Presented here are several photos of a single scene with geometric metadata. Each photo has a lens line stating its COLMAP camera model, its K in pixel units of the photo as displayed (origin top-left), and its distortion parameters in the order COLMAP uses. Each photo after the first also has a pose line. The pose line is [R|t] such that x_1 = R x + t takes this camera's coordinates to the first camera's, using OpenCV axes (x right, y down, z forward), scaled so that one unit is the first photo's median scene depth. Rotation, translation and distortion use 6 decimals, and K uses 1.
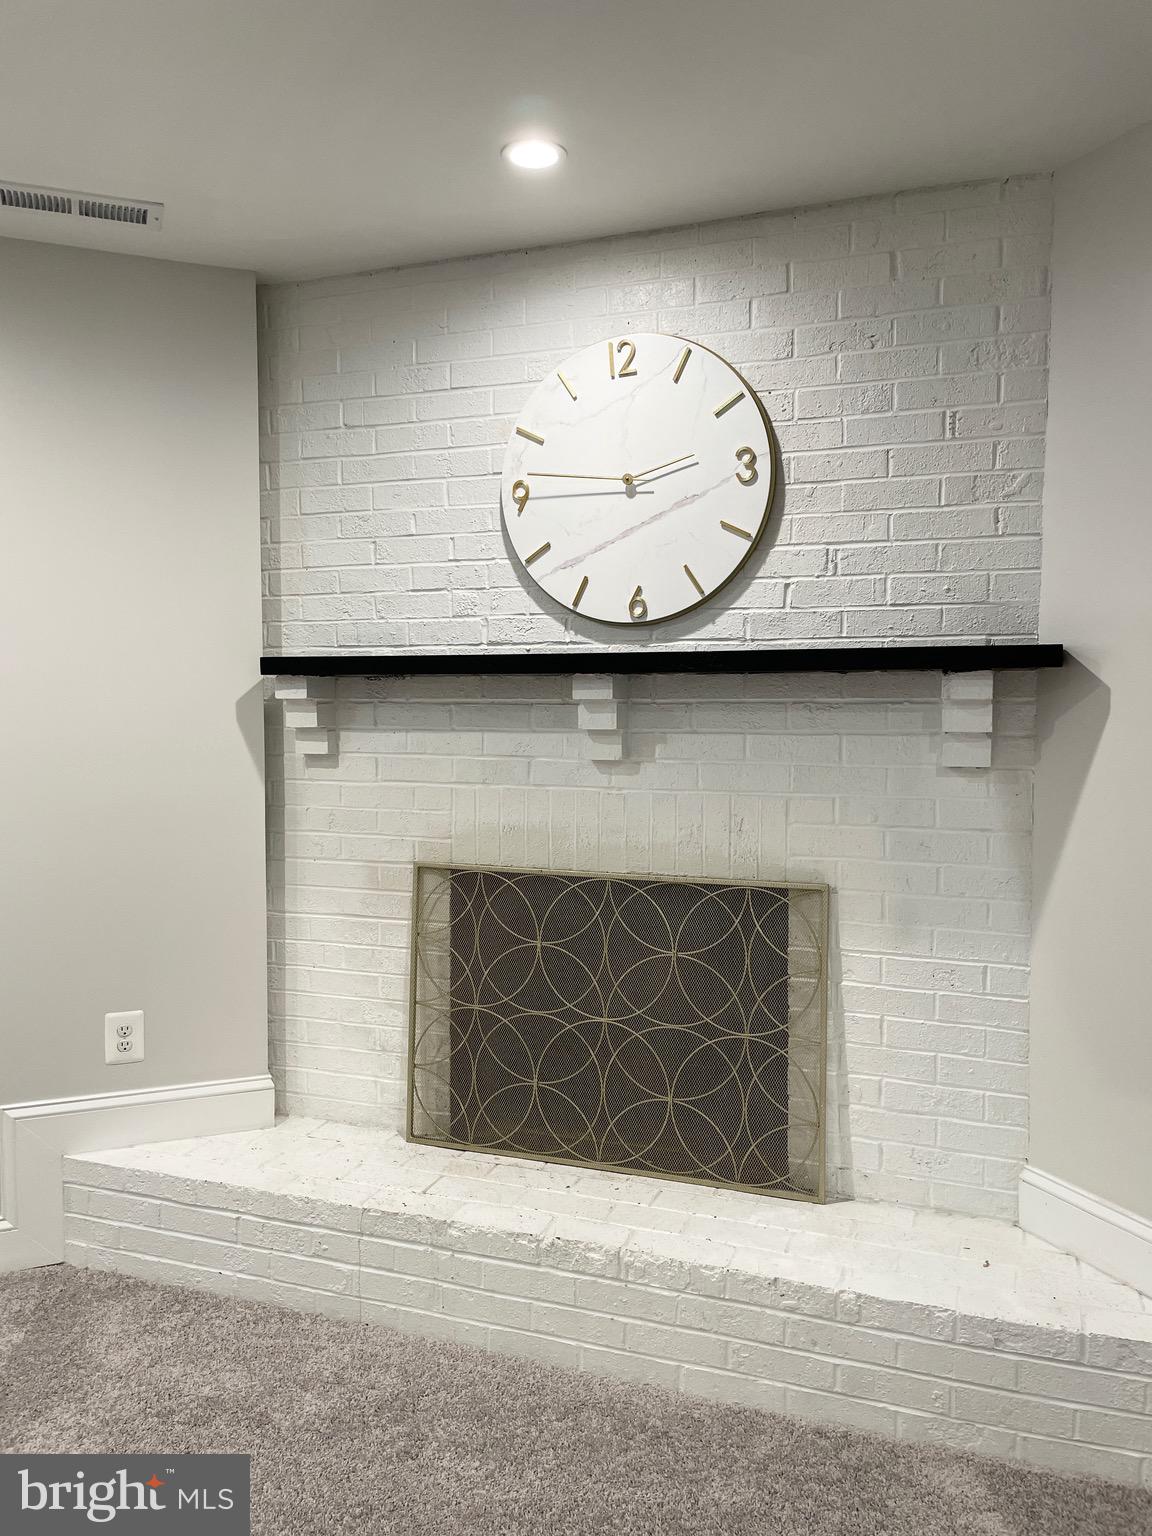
lens RADIAL K [[1169.6, 0, 579.0], [0, 1169.6, 756.9], [0, 0, 1]] dist [0.056566, -0.019285]
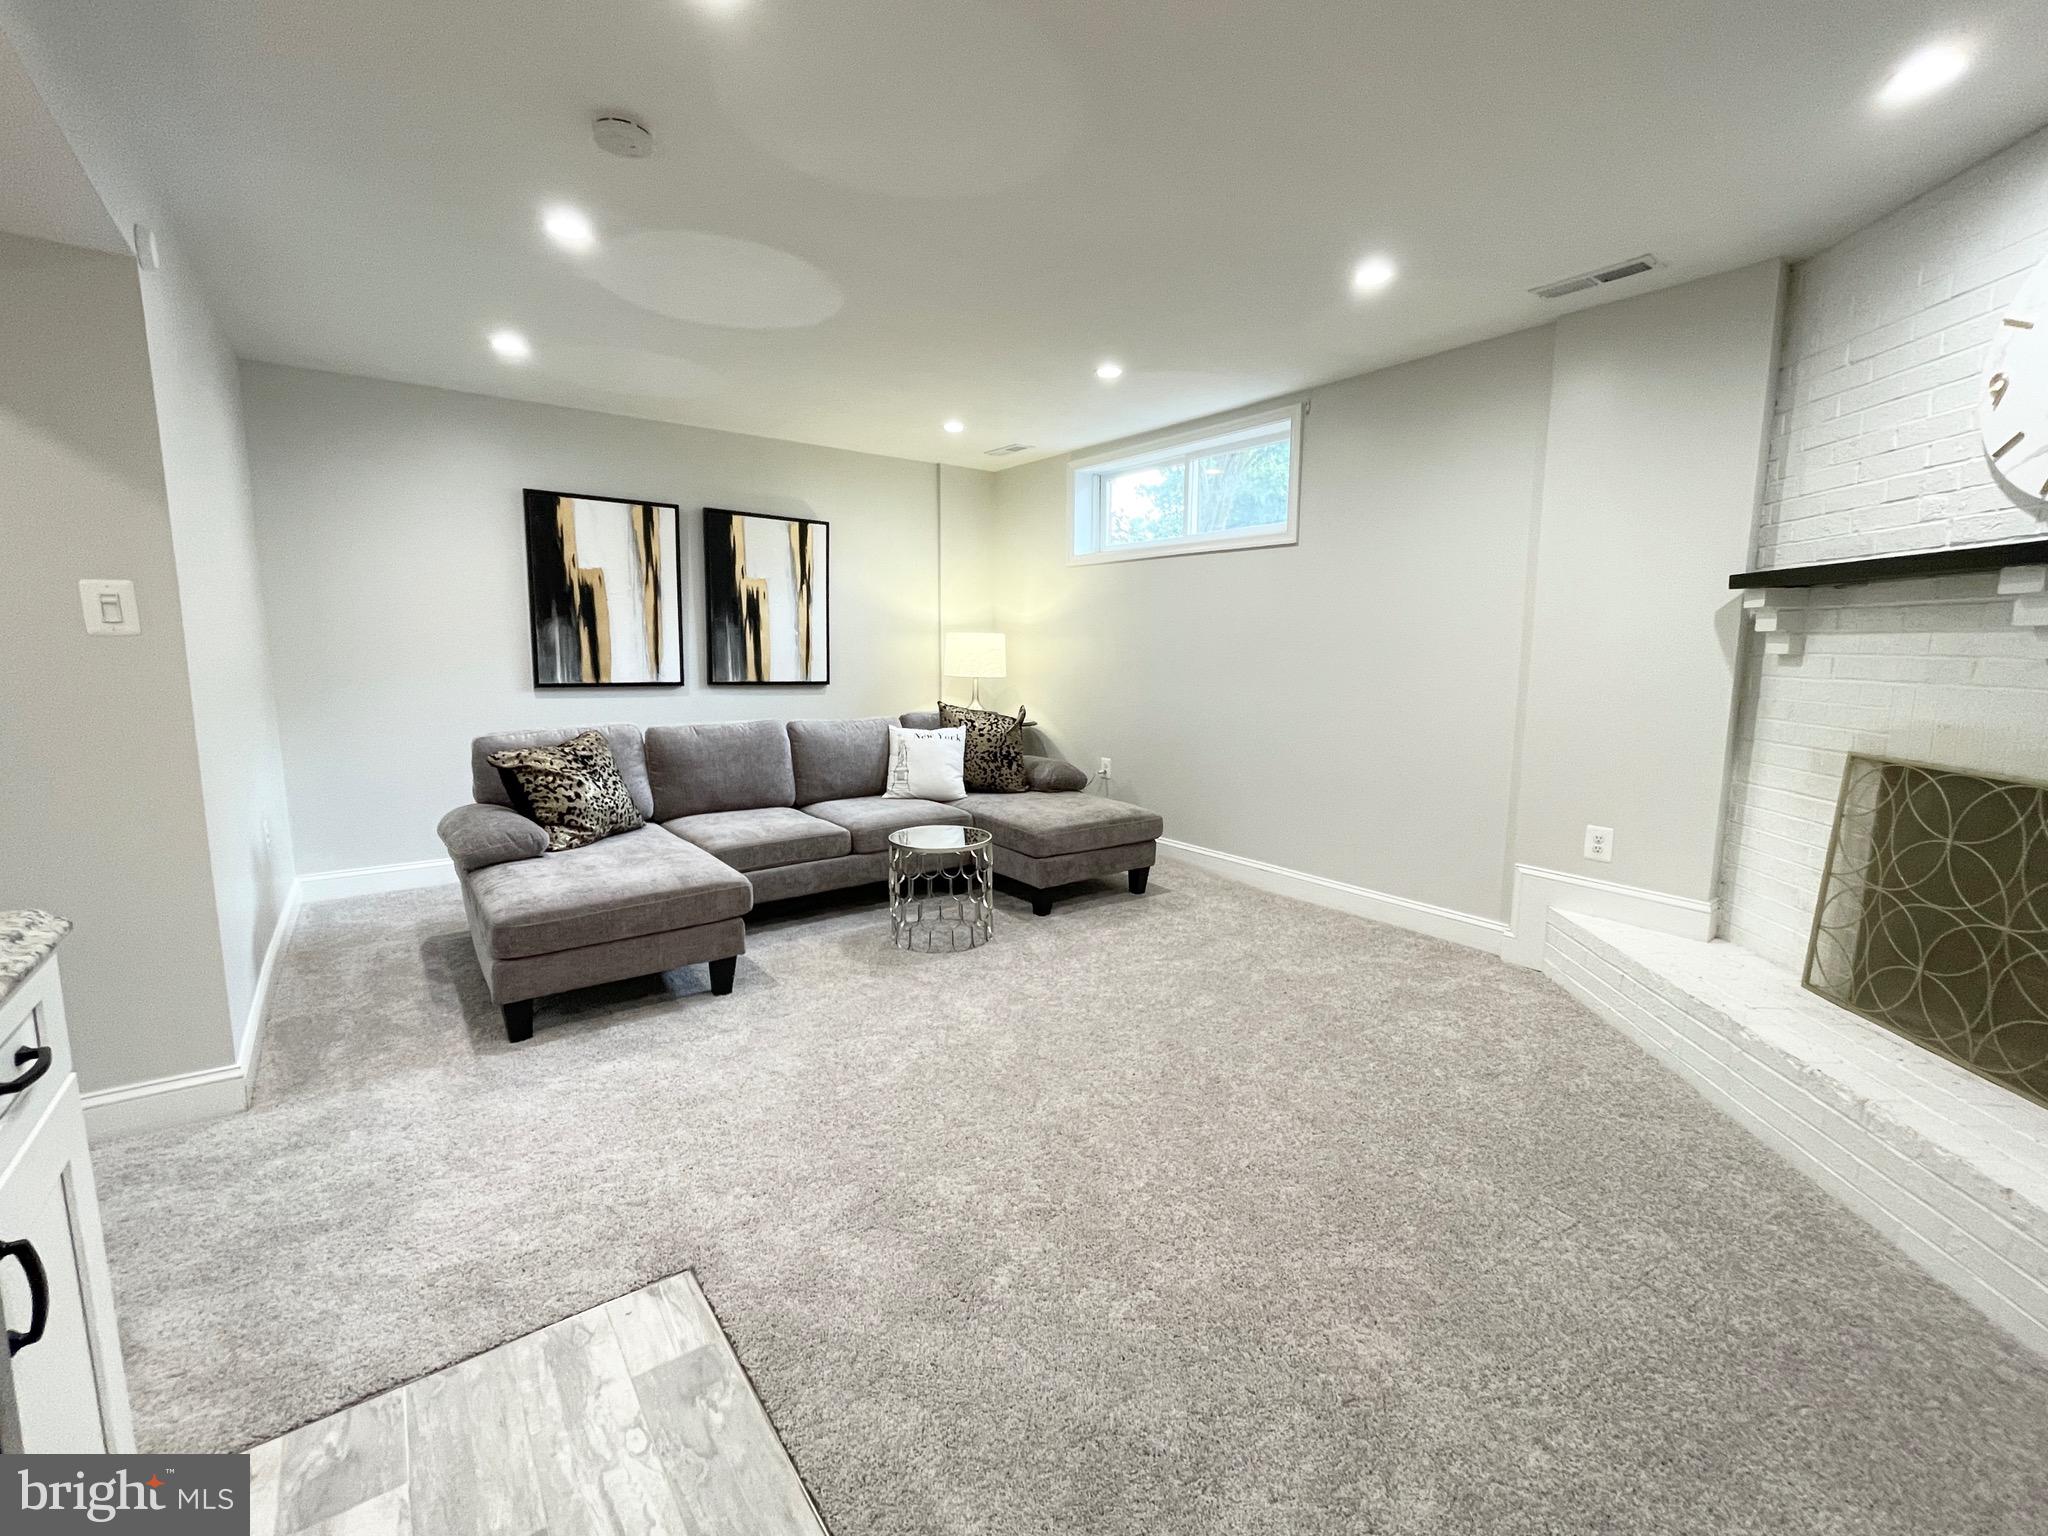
lens RADIAL K [[861.3, 0, 1033.1], [0, 861.3, 764.9], [0, 0, 1]] dist [-0.004473, -0.000749]
pose [[0.255621, 0.136295, -0.957122, 0.463938], [-0.055453, 0.990450, 0.126231, 0.044094], [0.965185, 0.020808, 0.260737, 0.035256]]
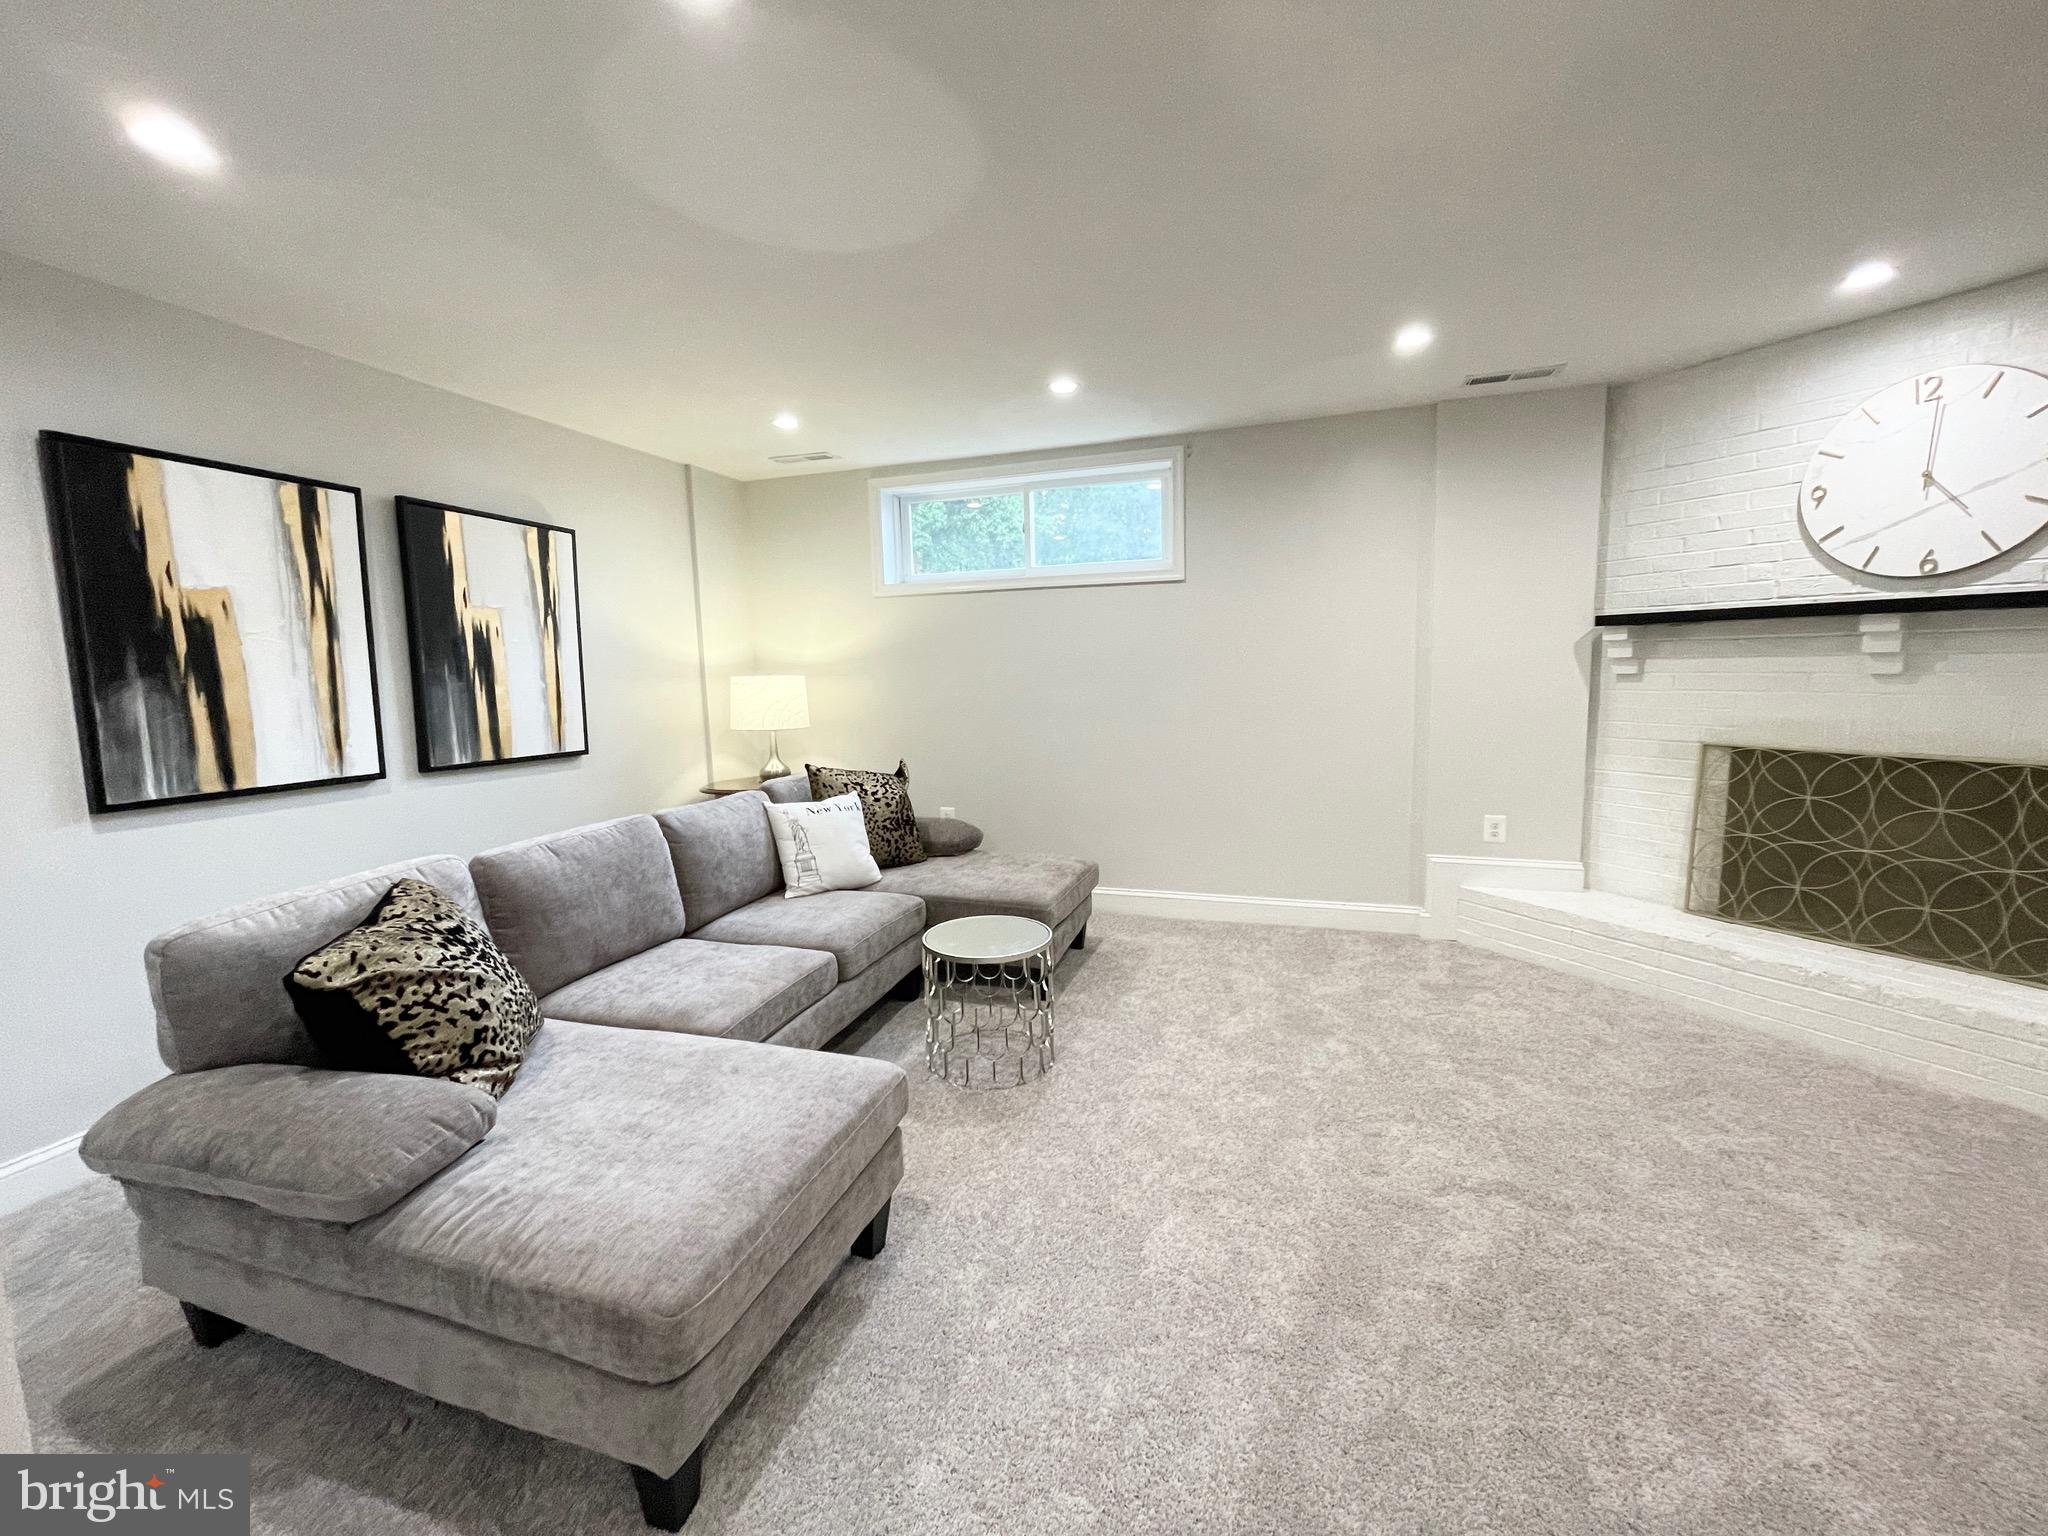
lens RADIAL K [[821.3, 0, 1031.5], [0, 821.3, 763.0], [0, 0, 1]] dist [-0.002947, -0.001123]
pose [[0.759846, 0.057970, -0.647513, -0.114363], [-0.006401, 0.996635, 0.081714, 0.035720], [0.650071, -0.057945, 0.757660, -0.443578]]
